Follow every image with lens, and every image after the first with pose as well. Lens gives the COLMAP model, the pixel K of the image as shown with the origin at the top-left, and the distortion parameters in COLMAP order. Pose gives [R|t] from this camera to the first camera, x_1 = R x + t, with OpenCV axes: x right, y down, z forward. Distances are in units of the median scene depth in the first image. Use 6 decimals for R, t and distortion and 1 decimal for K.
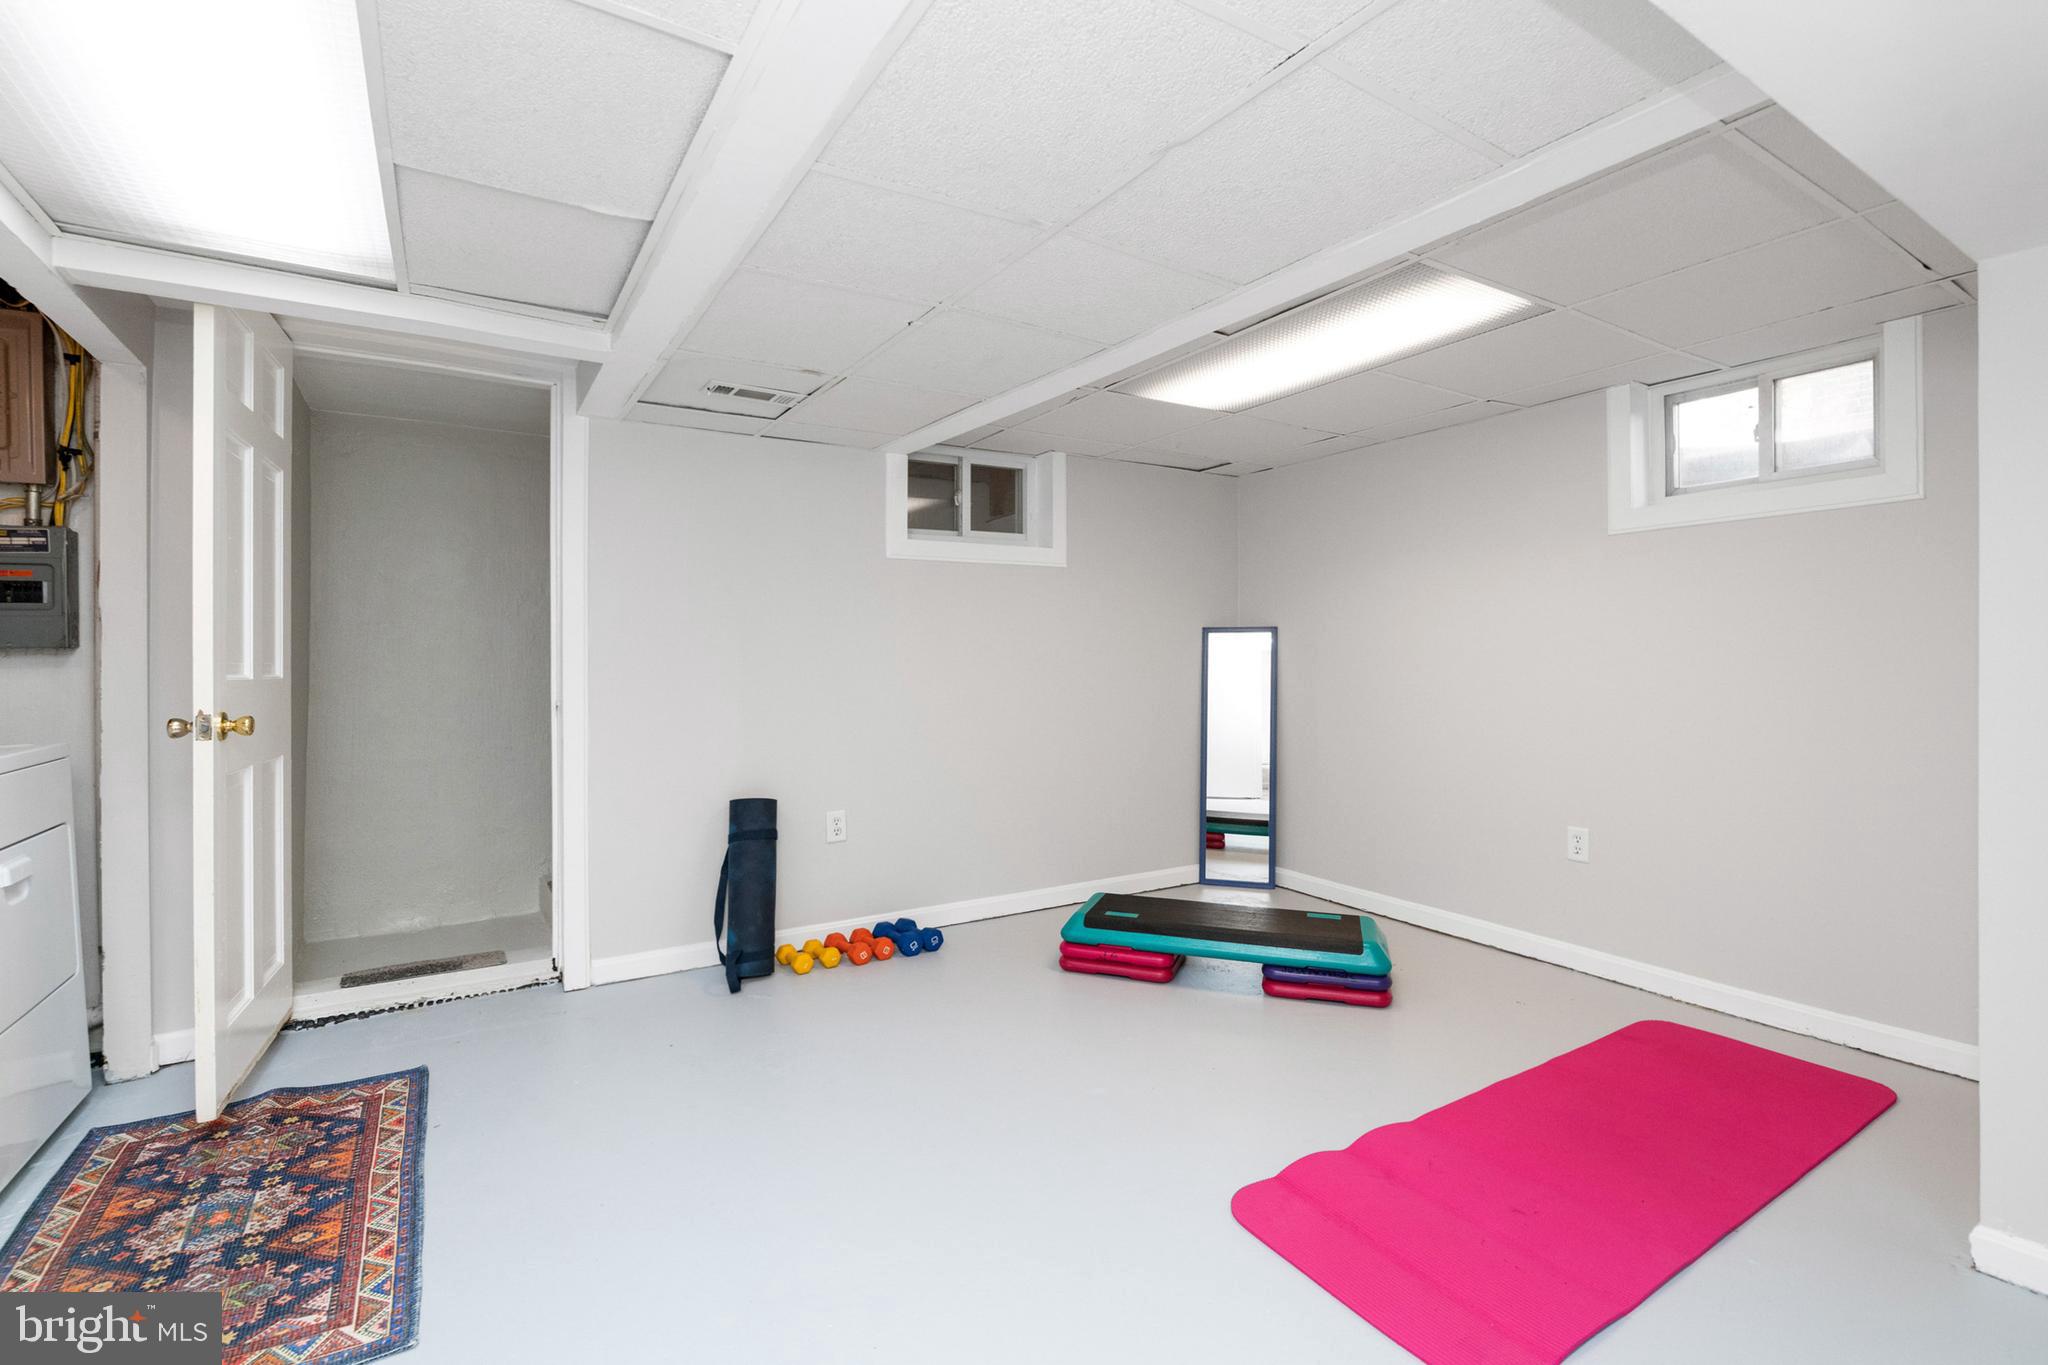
lens RADIAL K [[900.9, 0, 1026.5], [0, 900.9, 674.6], [0, 0, 1]] dist [-0.011817, -0.000510]
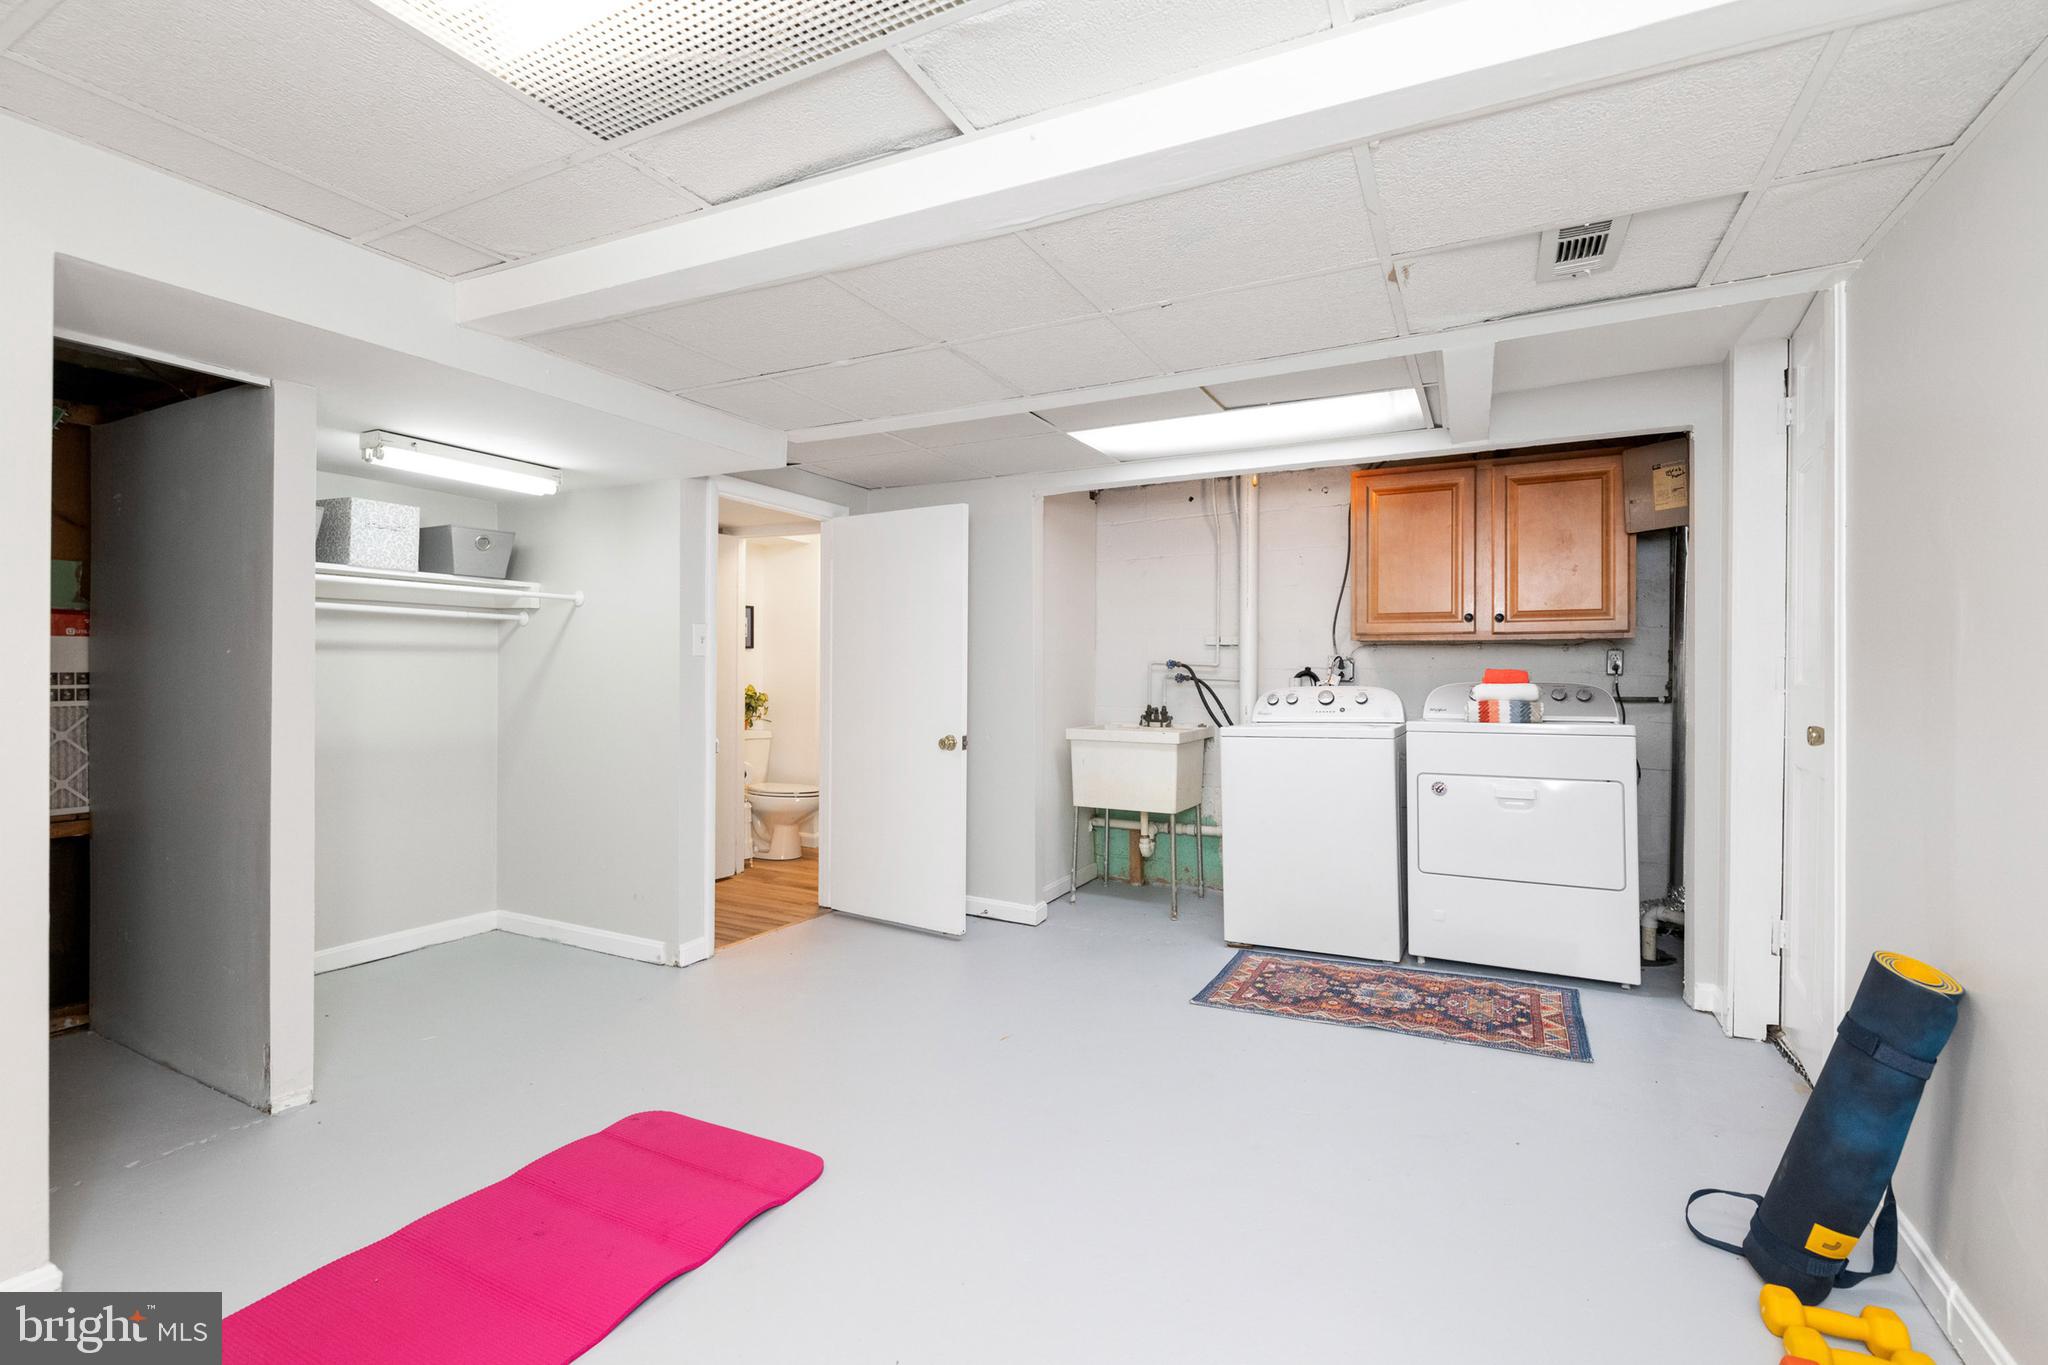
lens RADIAL K [[900.9, 0, 1028.0], [0, 900.9, 674.1], [0, 0, 1]] dist [-0.011817, -0.000510]
pose [[-0.856283, 0.004835, -0.516485, 0.502318], [-0.003403, 0.999882, 0.015002, -0.034656], [0.516497, 0.014604, -0.856165, 1.785205]]
